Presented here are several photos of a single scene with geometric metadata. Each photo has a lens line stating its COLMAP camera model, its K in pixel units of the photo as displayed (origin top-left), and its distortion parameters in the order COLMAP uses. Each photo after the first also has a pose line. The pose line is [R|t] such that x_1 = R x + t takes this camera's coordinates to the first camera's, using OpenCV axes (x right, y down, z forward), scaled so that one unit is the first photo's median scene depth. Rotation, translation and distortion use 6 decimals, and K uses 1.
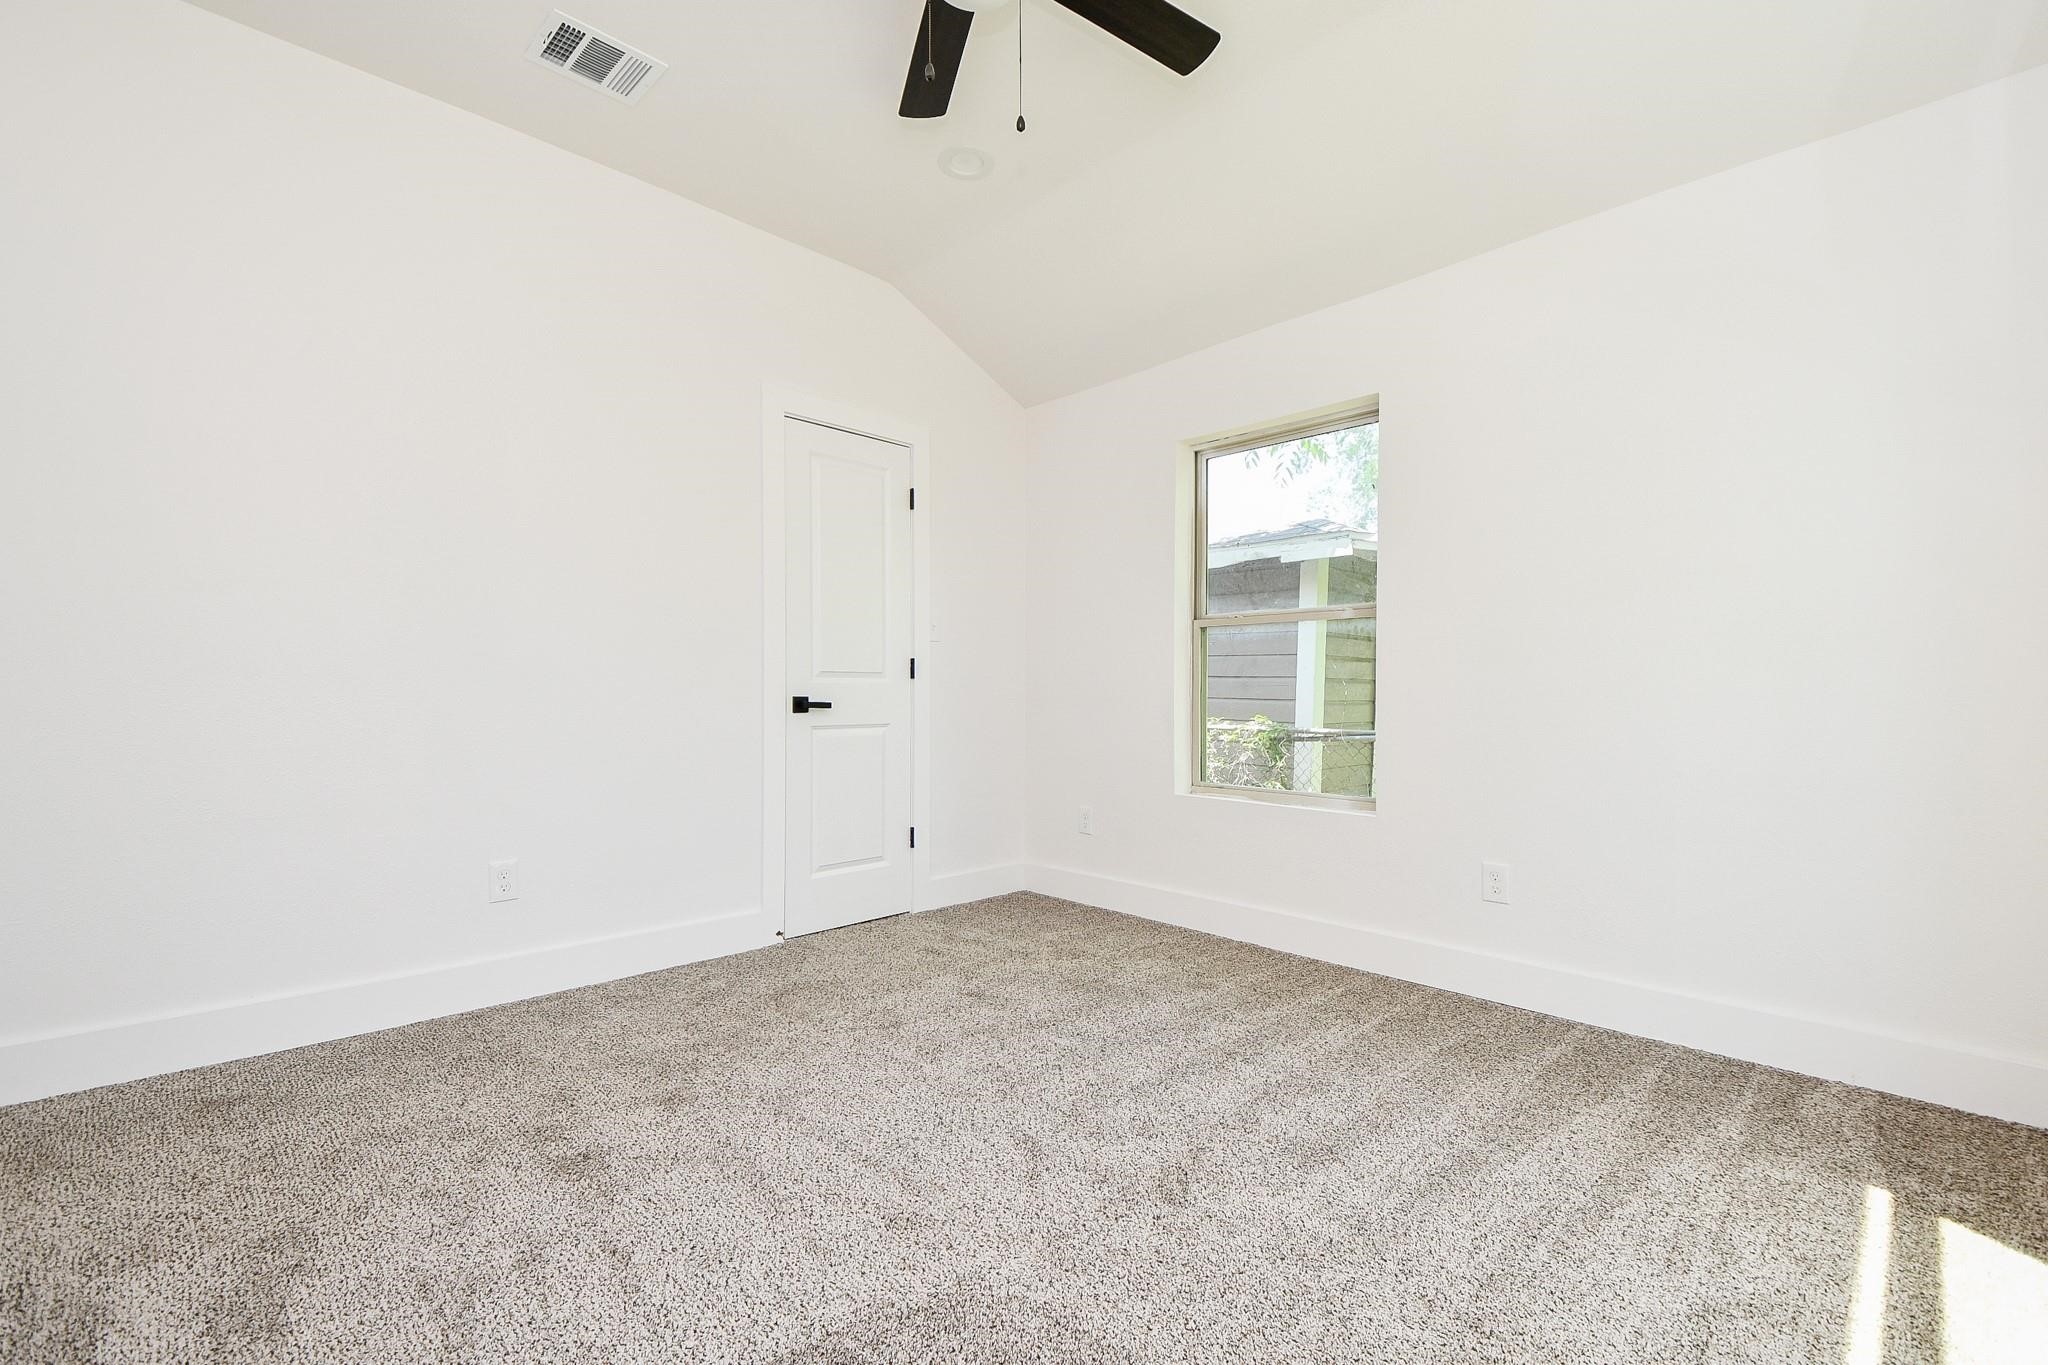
lens RADIAL K [[910.2, 0, 1024.0], [0, 910.2, 682.5], [0, 0, 1]] dist [-0.000980, -0.000401]
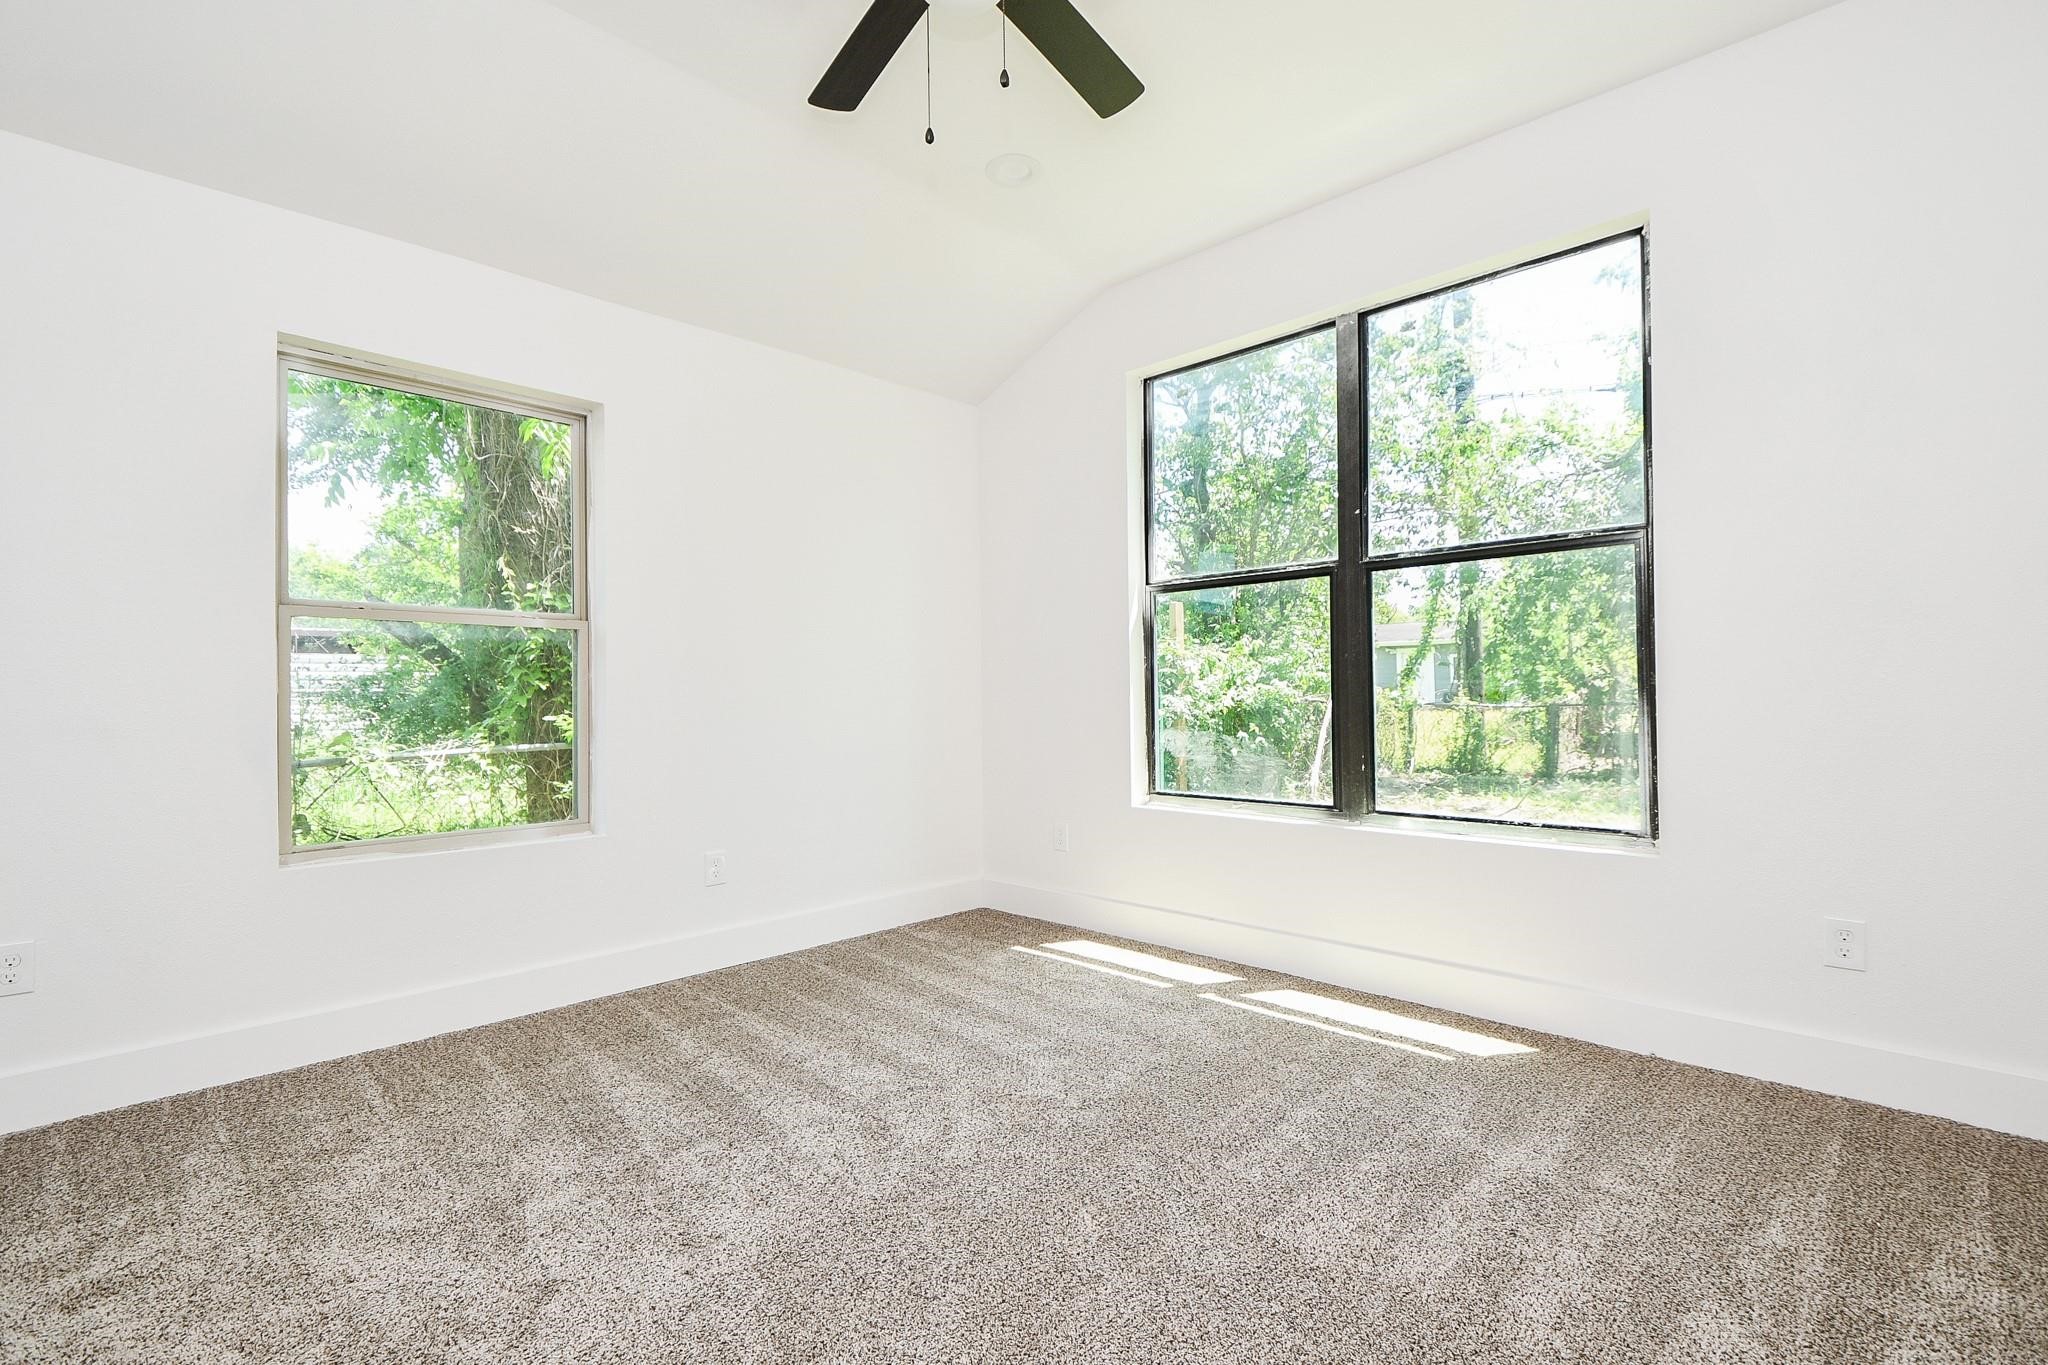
lens RADIAL K [[910.2, 0, 1024.0], [0, 910.2, 682.5], [0, 0, 1]] dist [-0.000980, -0.000401]
pose [[-0.032544, 0.004900, 0.999458, -1.029232], [-0.000177, 0.999988, -0.004909, -0.022061], [-0.999470, -0.000337, -0.032543, 0.985430]]
